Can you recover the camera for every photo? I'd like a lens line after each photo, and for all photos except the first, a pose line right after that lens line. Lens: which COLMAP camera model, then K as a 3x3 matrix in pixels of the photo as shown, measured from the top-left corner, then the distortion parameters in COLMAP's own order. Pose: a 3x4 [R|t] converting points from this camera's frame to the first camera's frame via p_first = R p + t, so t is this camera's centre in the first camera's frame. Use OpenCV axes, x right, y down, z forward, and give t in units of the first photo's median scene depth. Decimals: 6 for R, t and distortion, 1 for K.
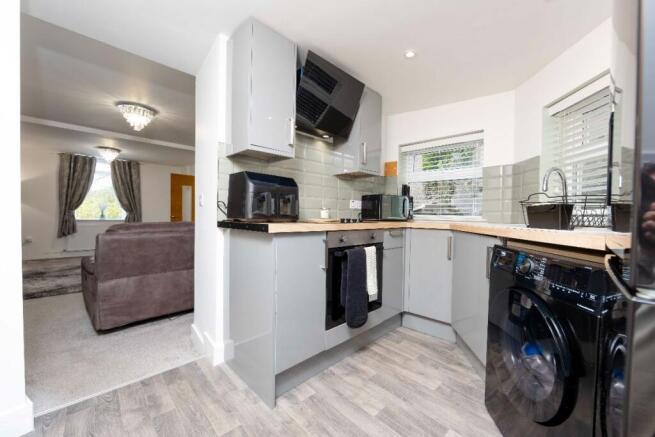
lens RADIAL K [[268.8, 0, 323.3], [0, 268.8, 212.7], [0, 0, 1]] dist [-0.003538, -0.000252]
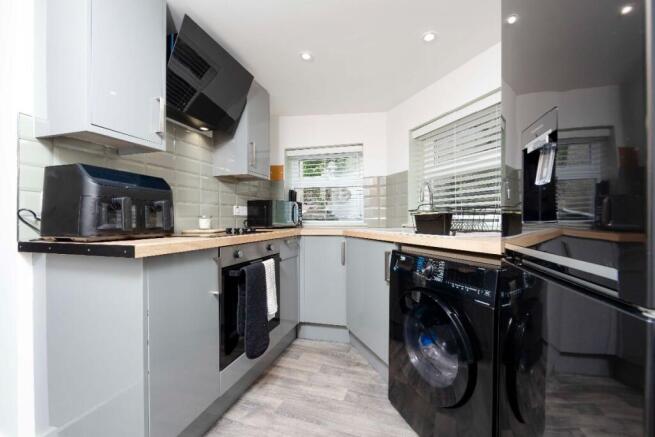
lens RADIAL K [[268.8, 0, 336.4], [0, 268.8, 214.4], [0, 0, 1]] dist [-0.003538, -0.000252]
pose [[0.864061, -0.013887, 0.503195, -0.078318], [0.015794, 0.999875, 0.000474, -0.021574], [-0.503139, 0.007537, 0.864172, 0.119181]]
